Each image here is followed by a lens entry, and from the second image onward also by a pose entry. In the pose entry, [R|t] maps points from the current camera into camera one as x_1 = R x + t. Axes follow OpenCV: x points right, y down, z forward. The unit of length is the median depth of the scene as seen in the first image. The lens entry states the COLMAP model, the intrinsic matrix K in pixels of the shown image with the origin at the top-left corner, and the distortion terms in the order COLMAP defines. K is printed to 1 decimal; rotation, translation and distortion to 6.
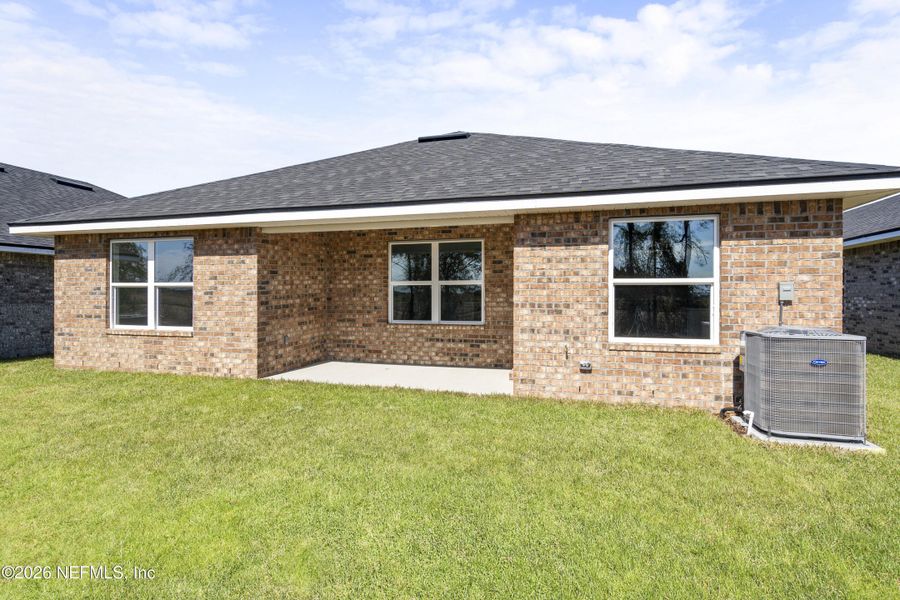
lens RADIAL K [[446.8, 0, 446.0], [0, 446.8, 297.2], [0, 0, 1]] dist [0.003118, 0.001338]
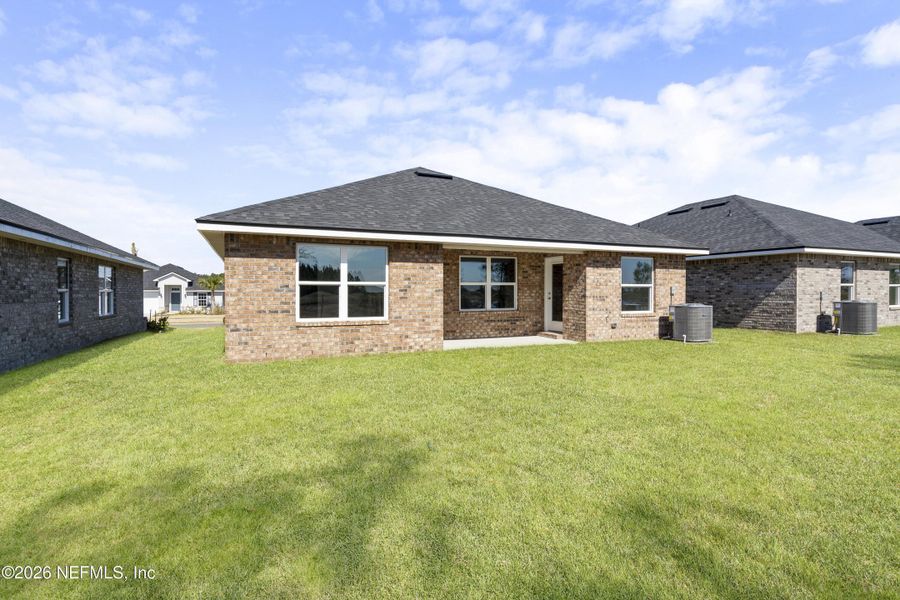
lens RADIAL K [[446.8, 0, 446.0], [0, 446.8, 297.2], [0, 0, 1]] dist [0.003118, 0.001338]
pose [[0.778241, -0.008505, 0.627908, -1.258179], [0.004334, 0.999957, 0.008172, 0.000762], [-0.627951, -0.003638, 0.778244, -0.113103]]
